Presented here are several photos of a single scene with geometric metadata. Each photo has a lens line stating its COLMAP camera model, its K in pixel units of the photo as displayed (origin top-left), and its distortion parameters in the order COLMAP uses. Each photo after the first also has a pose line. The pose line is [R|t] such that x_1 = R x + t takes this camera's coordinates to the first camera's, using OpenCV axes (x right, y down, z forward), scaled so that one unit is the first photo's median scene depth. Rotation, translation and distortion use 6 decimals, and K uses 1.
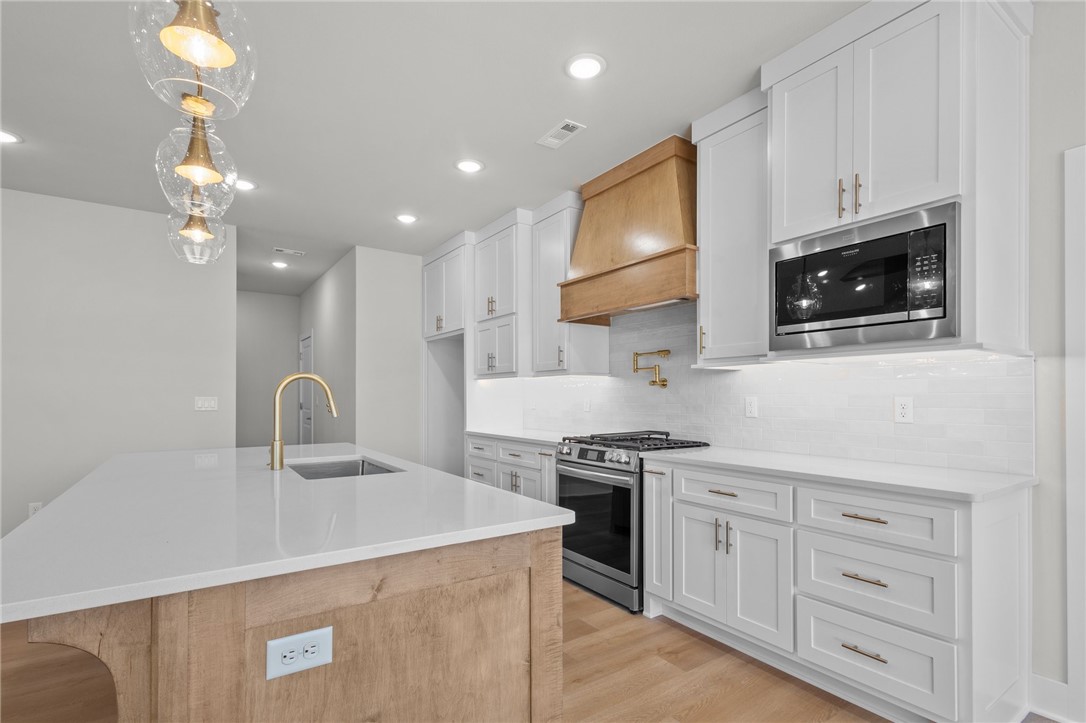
lens RADIAL K [[516.8, 0, 547.7], [0, 516.8, 394.7], [0, 0, 1]] dist [0.016271, -0.004988]
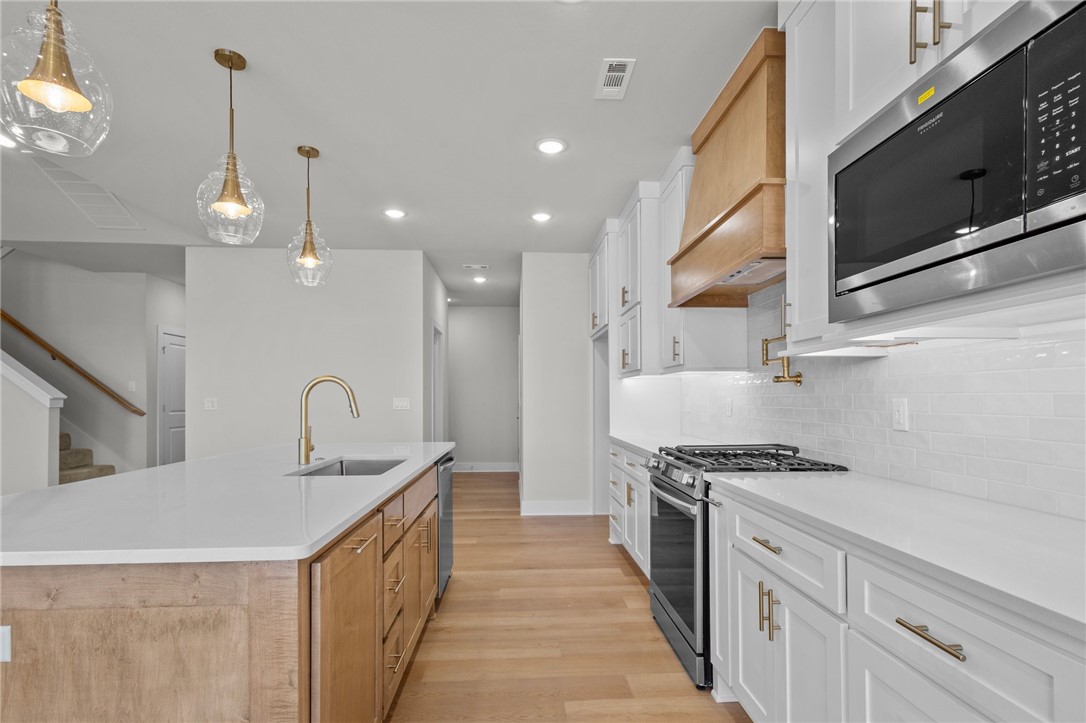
lens RADIAL K [[516.8, 0, 546.2], [0, 516.8, 393.3], [0, 0, 1]] dist [0.016271, -0.004988]
pose [[0.854520, -0.004250, -0.519400, 0.387131], [0.002147, 0.999987, -0.004650, 0.000180], [0.519413, 0.002858, 0.854518, 0.258804]]
